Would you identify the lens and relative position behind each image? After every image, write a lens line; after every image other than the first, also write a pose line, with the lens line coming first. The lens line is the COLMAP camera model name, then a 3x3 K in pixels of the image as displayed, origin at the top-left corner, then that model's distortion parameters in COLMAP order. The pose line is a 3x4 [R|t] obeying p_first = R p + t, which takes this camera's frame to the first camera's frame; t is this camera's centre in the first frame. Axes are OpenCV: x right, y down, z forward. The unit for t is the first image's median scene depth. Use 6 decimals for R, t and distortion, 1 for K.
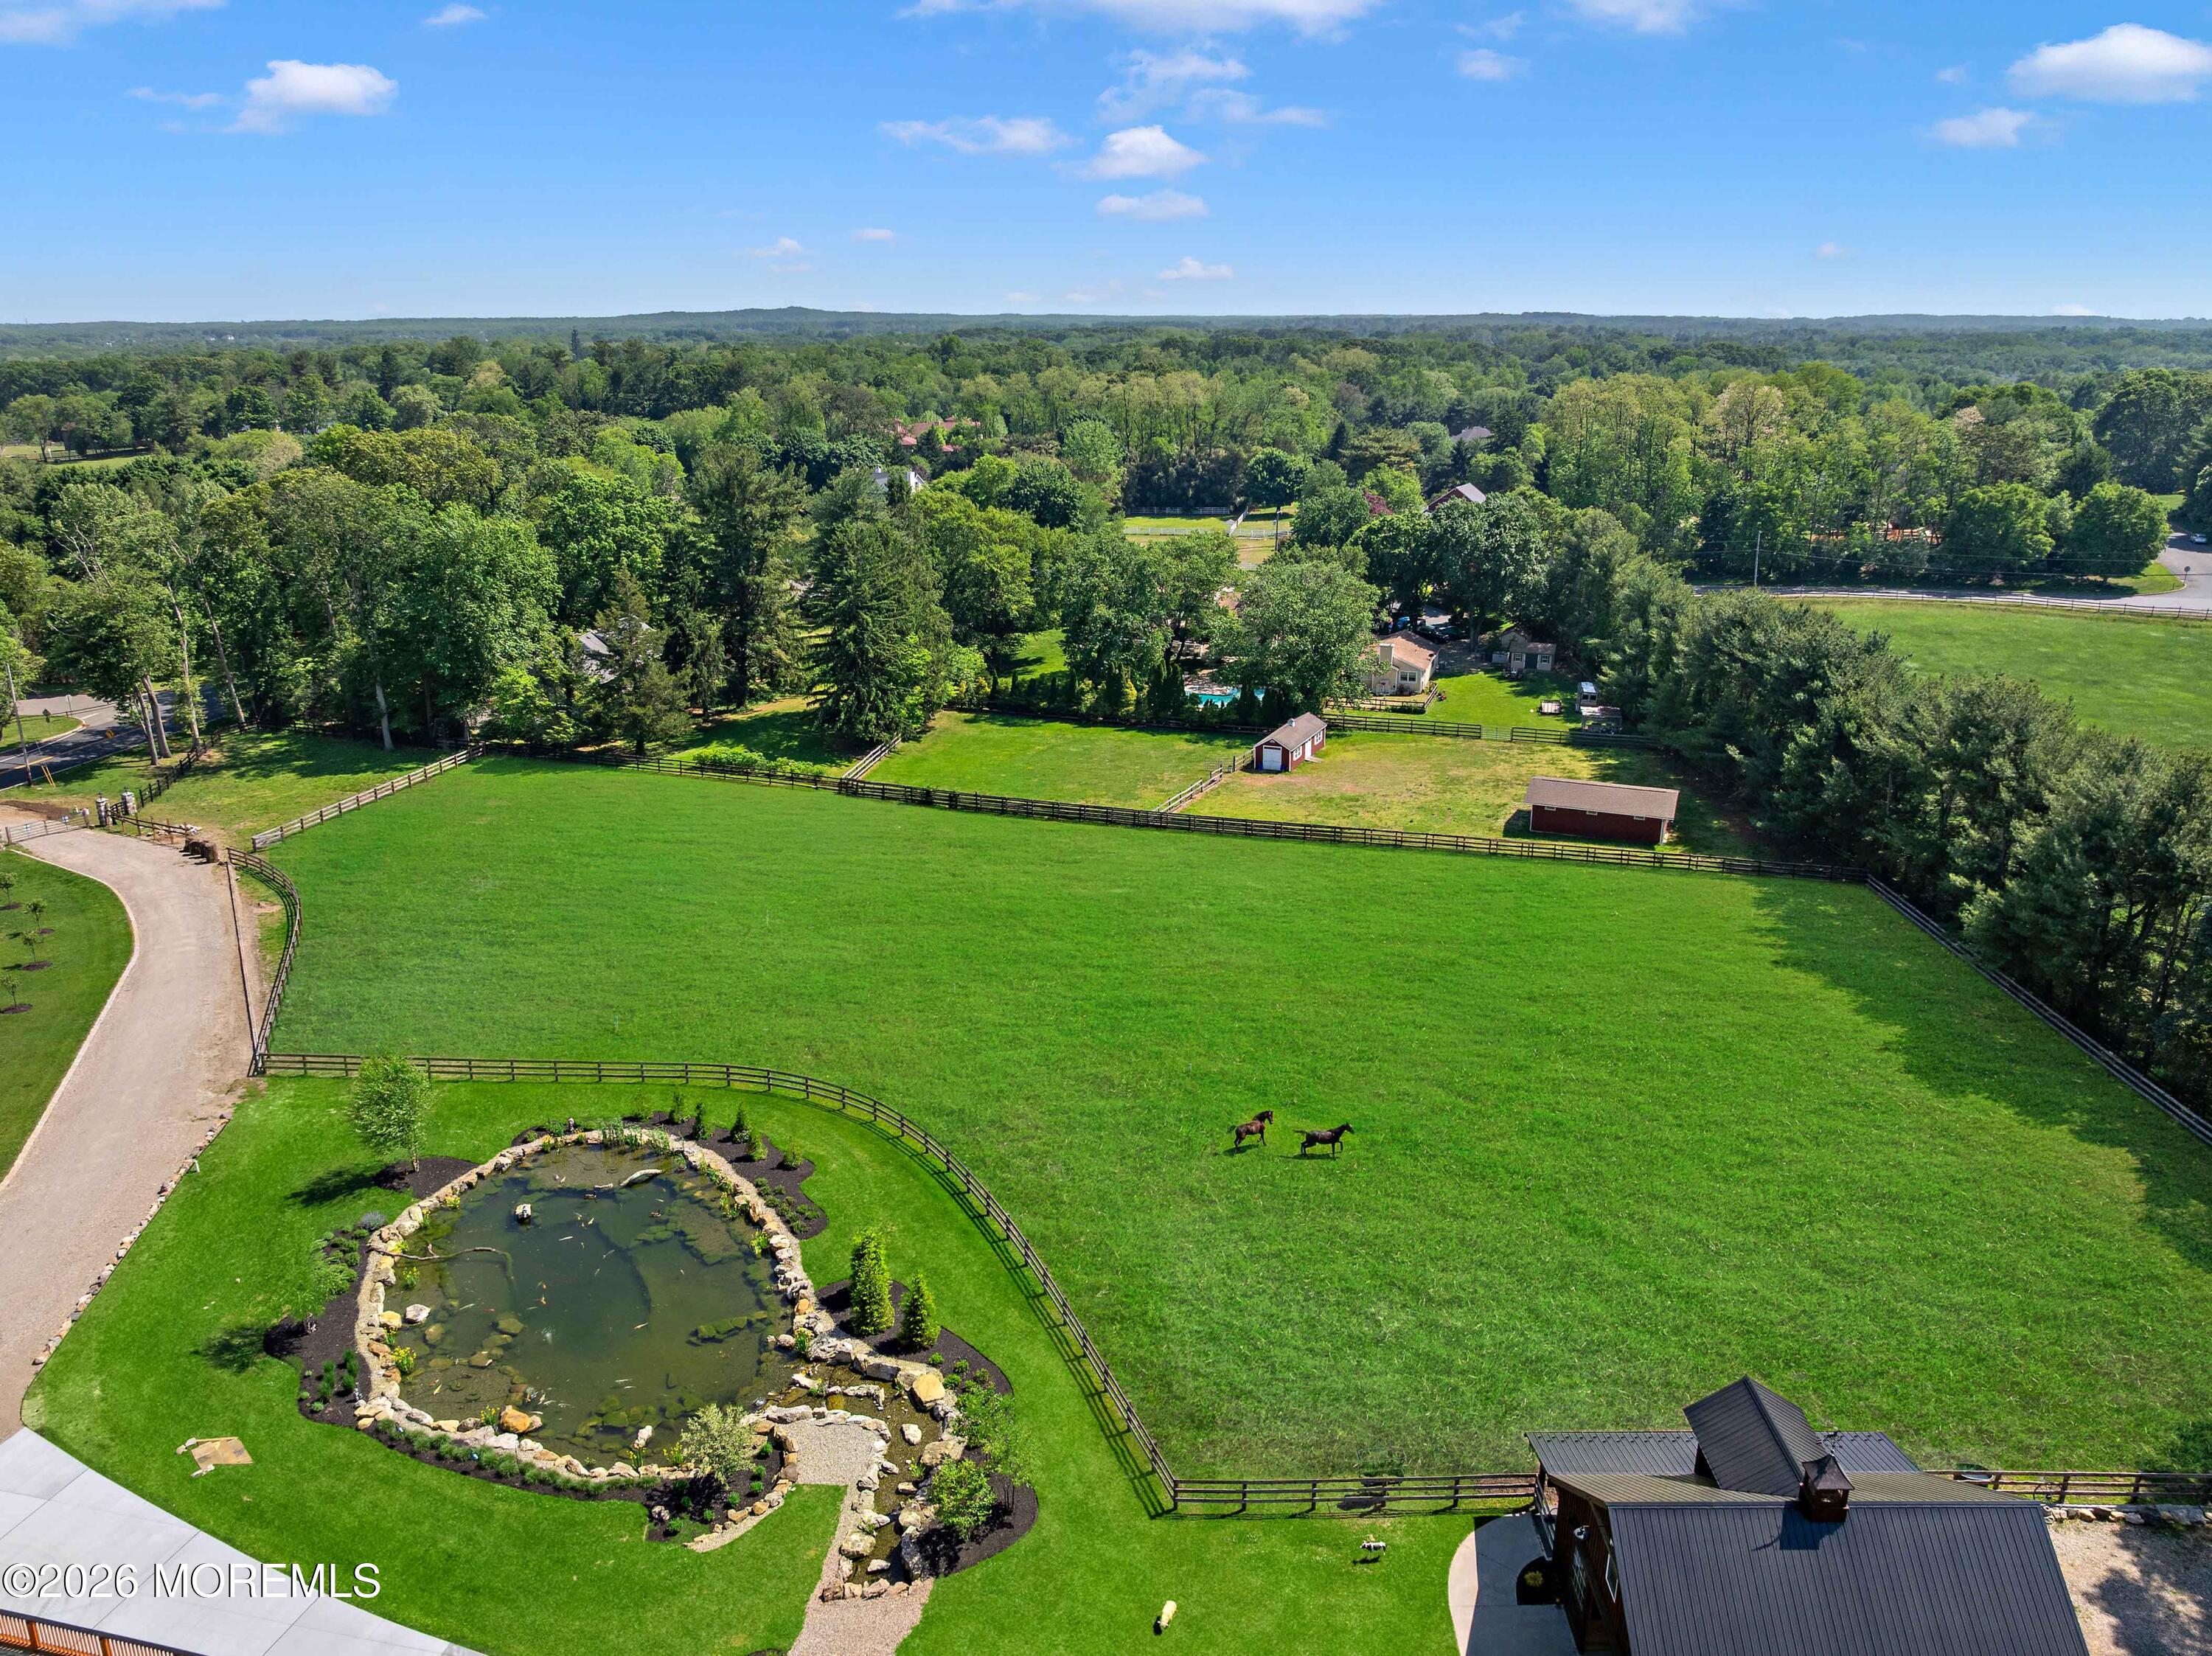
lens RADIAL K [[1597.4, 0, 1060.4], [0, 1597.4, 836.5], [0, 0, 1]] dist [-0.038483, -0.001496]
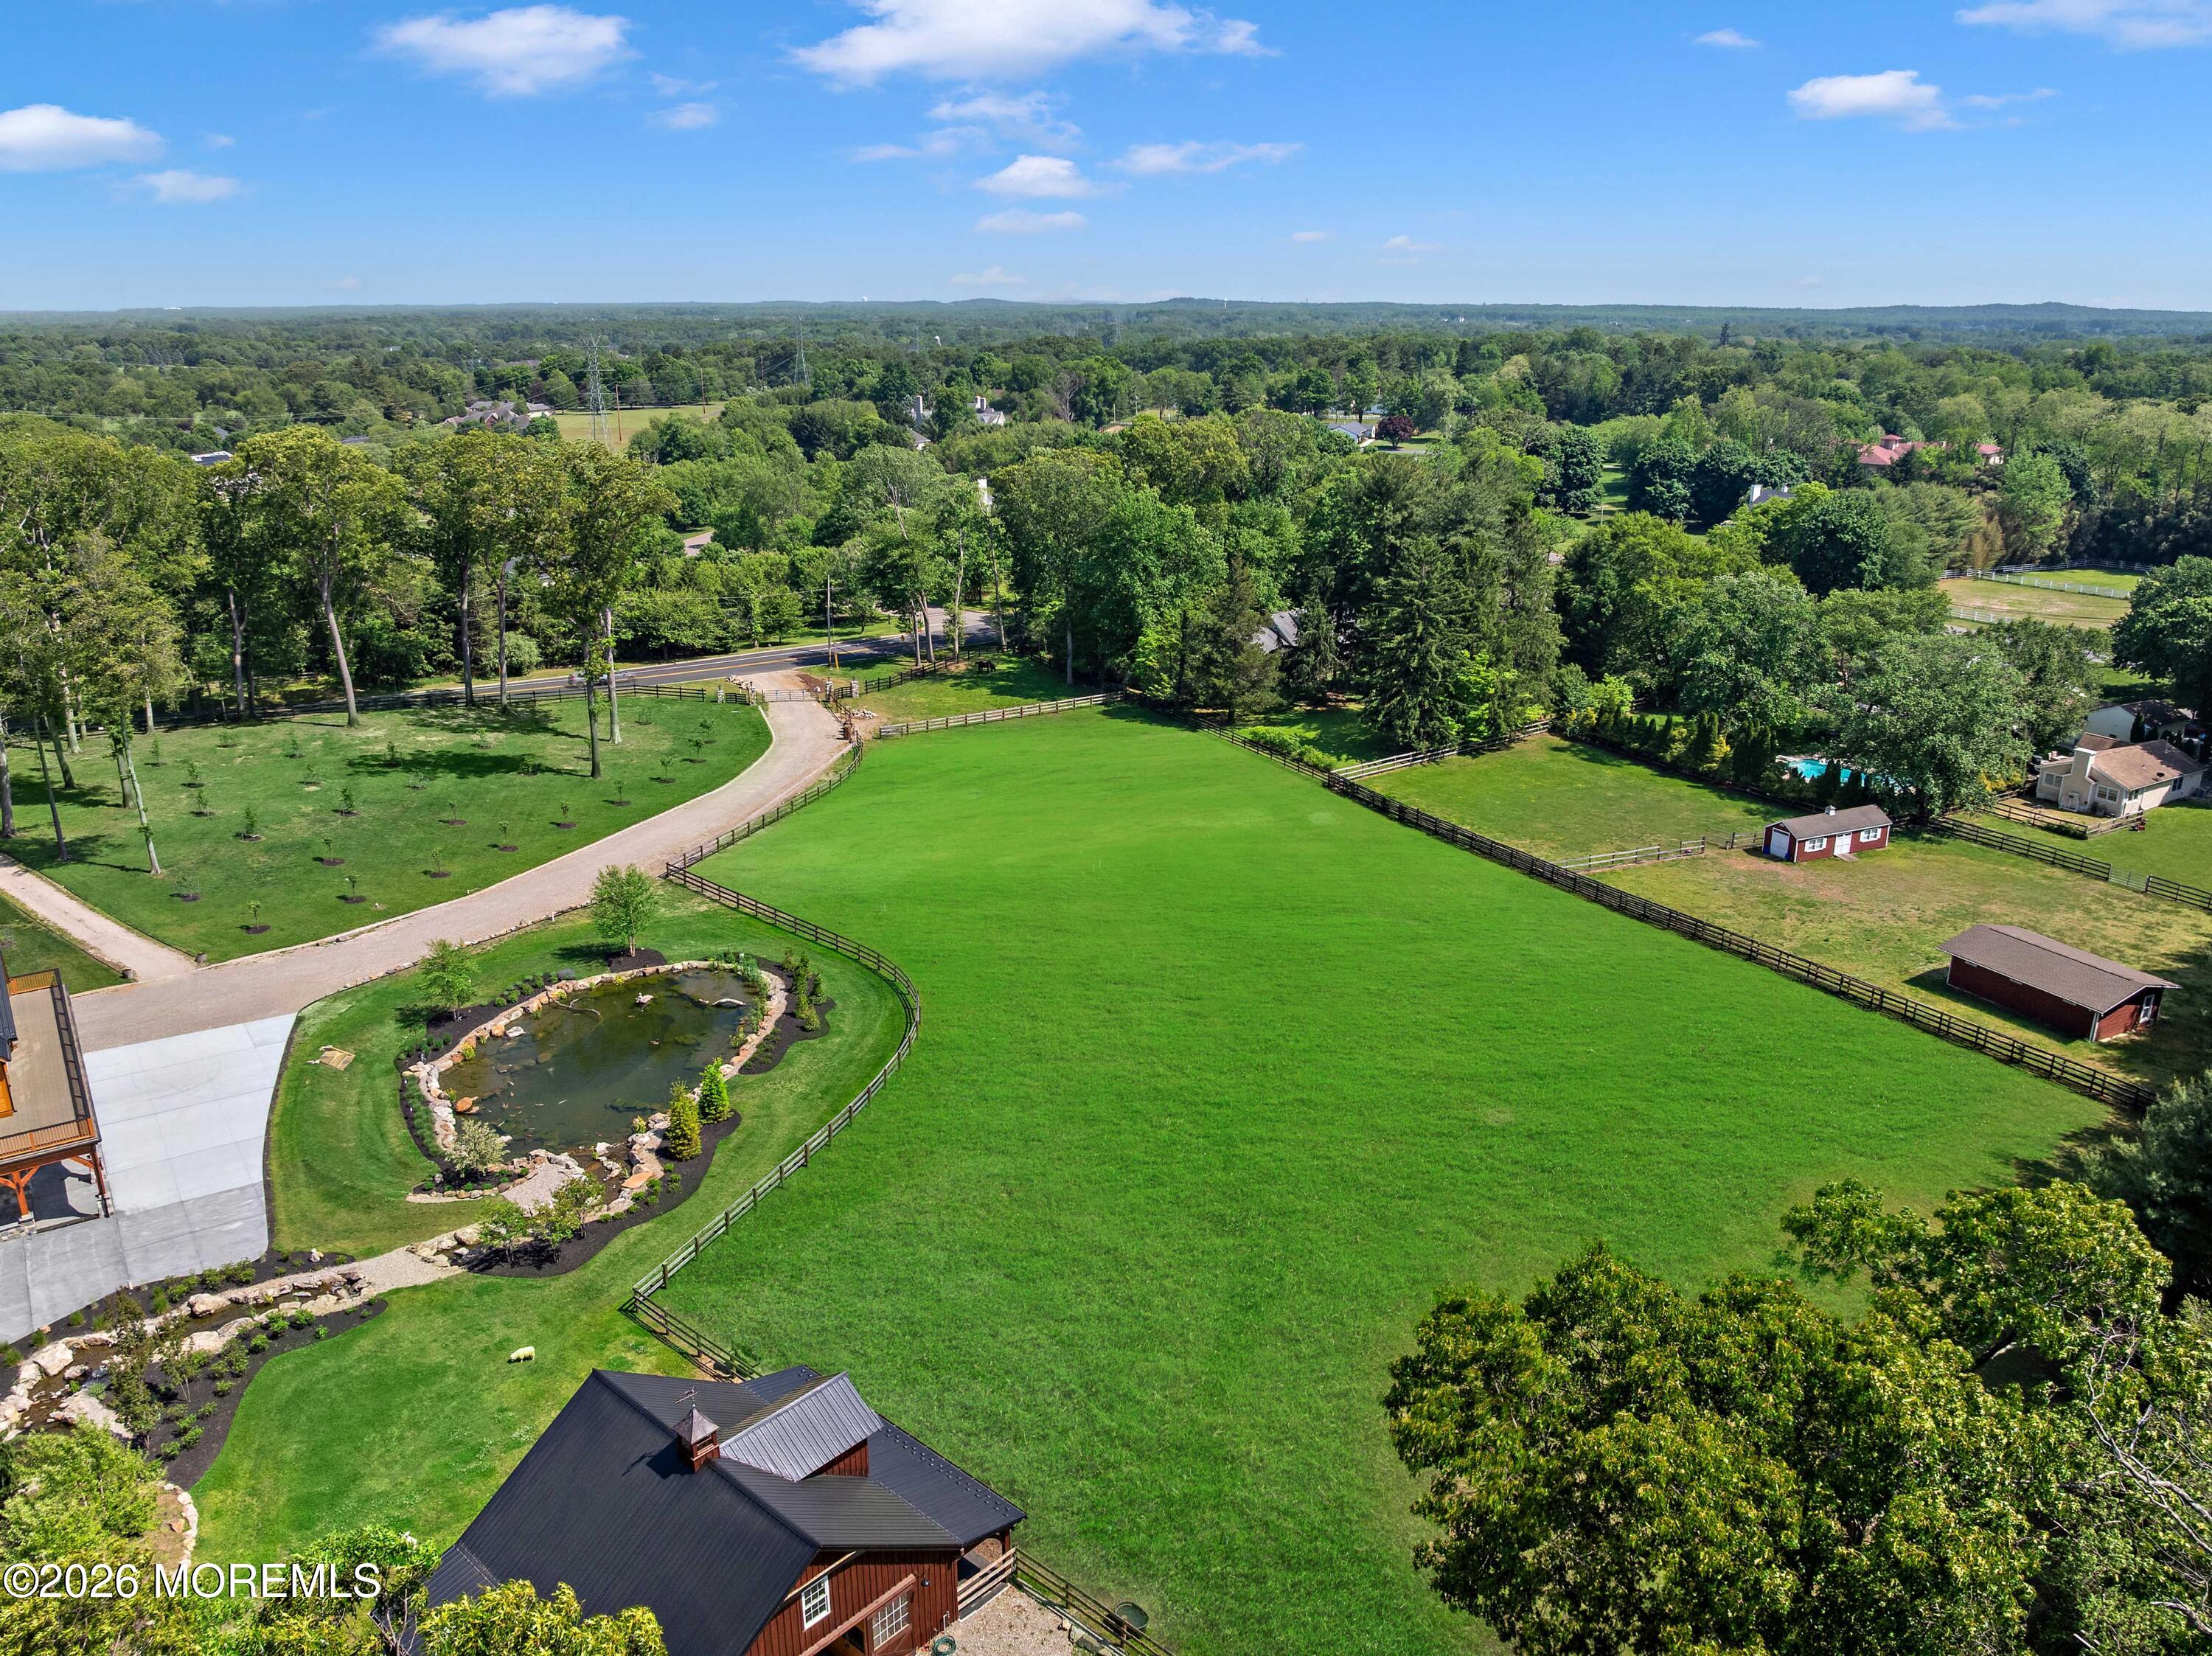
lens RADIAL K [[1540.0, 0, 985.4], [0, 1540.0, 768.6], [0, 0, 1]] dist [-0.033205, 0.000522]
pose [[0.757592, 0.188695, -0.624859, 0.302462], [-0.203912, 0.977809, 0.048051, -0.038182], [0.620059, 0.091013, 0.779258, 0.051601]]
